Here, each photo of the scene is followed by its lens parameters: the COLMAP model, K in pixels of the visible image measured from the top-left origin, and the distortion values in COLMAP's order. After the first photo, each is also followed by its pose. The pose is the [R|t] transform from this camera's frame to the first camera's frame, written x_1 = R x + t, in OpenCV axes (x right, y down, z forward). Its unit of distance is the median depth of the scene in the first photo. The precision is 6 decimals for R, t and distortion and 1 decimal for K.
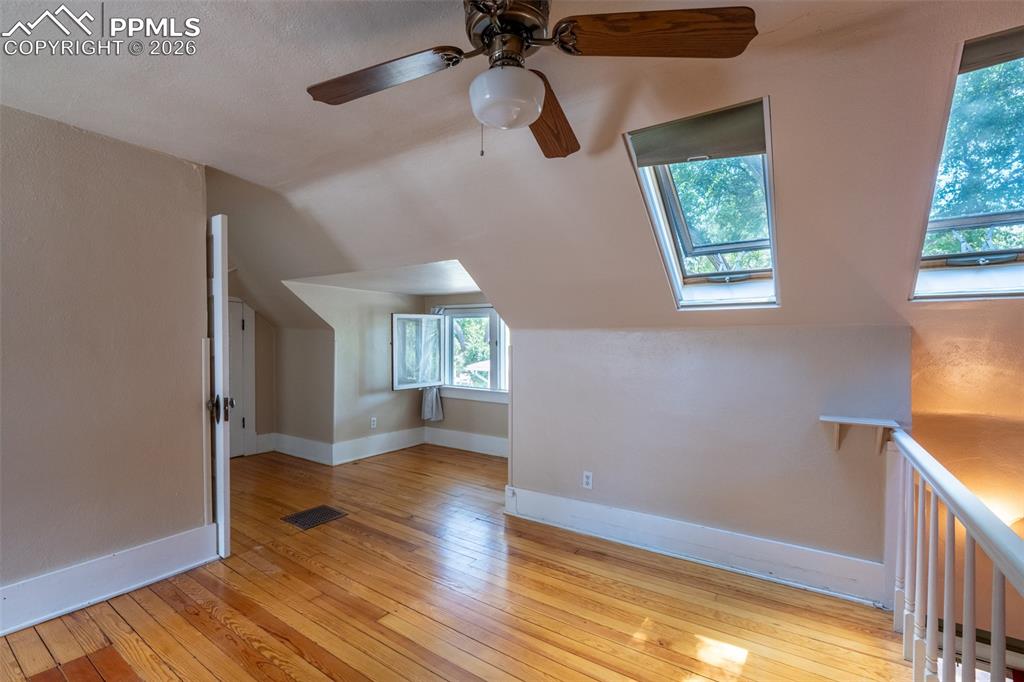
lens RADIAL K [[467.5, 0, 513.8], [0, 467.5, 341.4], [0, 0, 1]] dist [-0.001693, -0.000094]
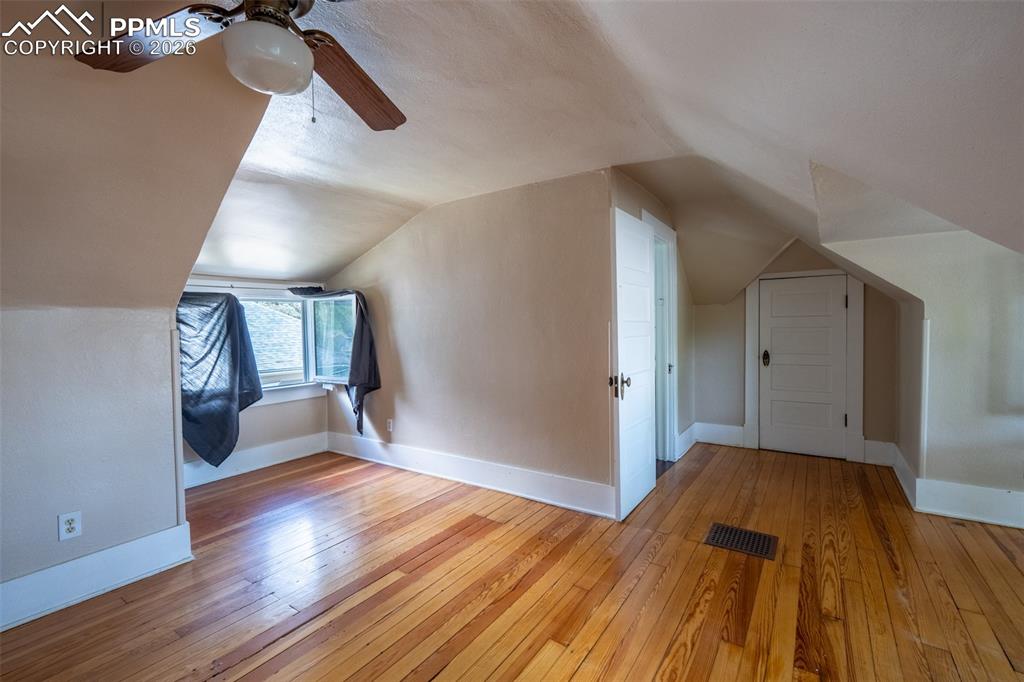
lens RADIAL K [[467.5, 0, 513.8], [0, 467.5, 341.4], [0, 0, 1]] dist [-0.001693, -0.000094]
pose [[-0.037709, 0.027168, -0.998919, 0.429939], [0.013936, 0.999547, 0.026659, 0.007094], [0.999192, -0.012915, -0.038071, 0.723381]]
